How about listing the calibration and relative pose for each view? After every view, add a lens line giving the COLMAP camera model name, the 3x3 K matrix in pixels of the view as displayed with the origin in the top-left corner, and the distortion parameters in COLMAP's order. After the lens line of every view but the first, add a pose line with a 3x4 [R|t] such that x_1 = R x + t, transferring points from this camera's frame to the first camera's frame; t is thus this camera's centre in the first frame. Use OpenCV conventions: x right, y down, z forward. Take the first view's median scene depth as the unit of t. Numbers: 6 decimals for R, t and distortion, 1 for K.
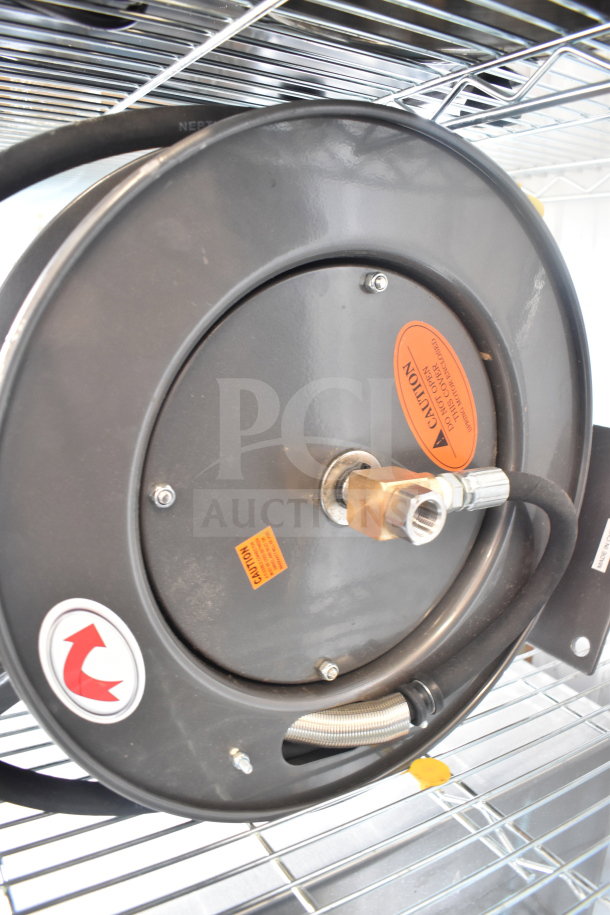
lens RADIAL K [[702.2, 0, 303.5], [0, 702.2, 460.4], [0, 0, 1]] dist [-0.100544, -0.007992]
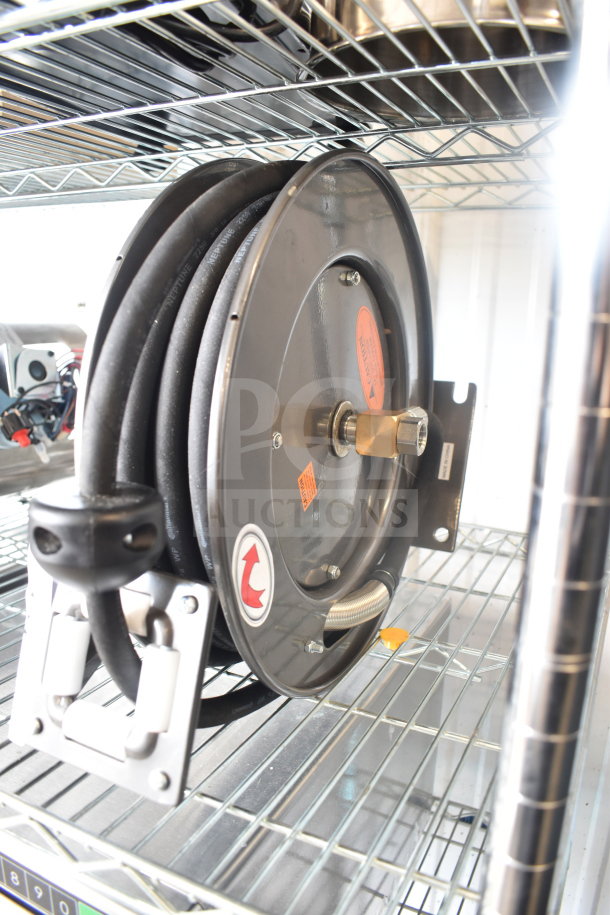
lens RADIAL K [[702.2, 0, 305.9], [0, 702.2, 458.2], [0, 0, 1]] dist [-0.100544, -0.007992]
pose [[0.850727, -0.127147, 0.509997, -0.733637], [0.128030, 0.991203, 0.033548, 0.041861], [-0.509776, 0.036755, 0.859522, -0.136226]]
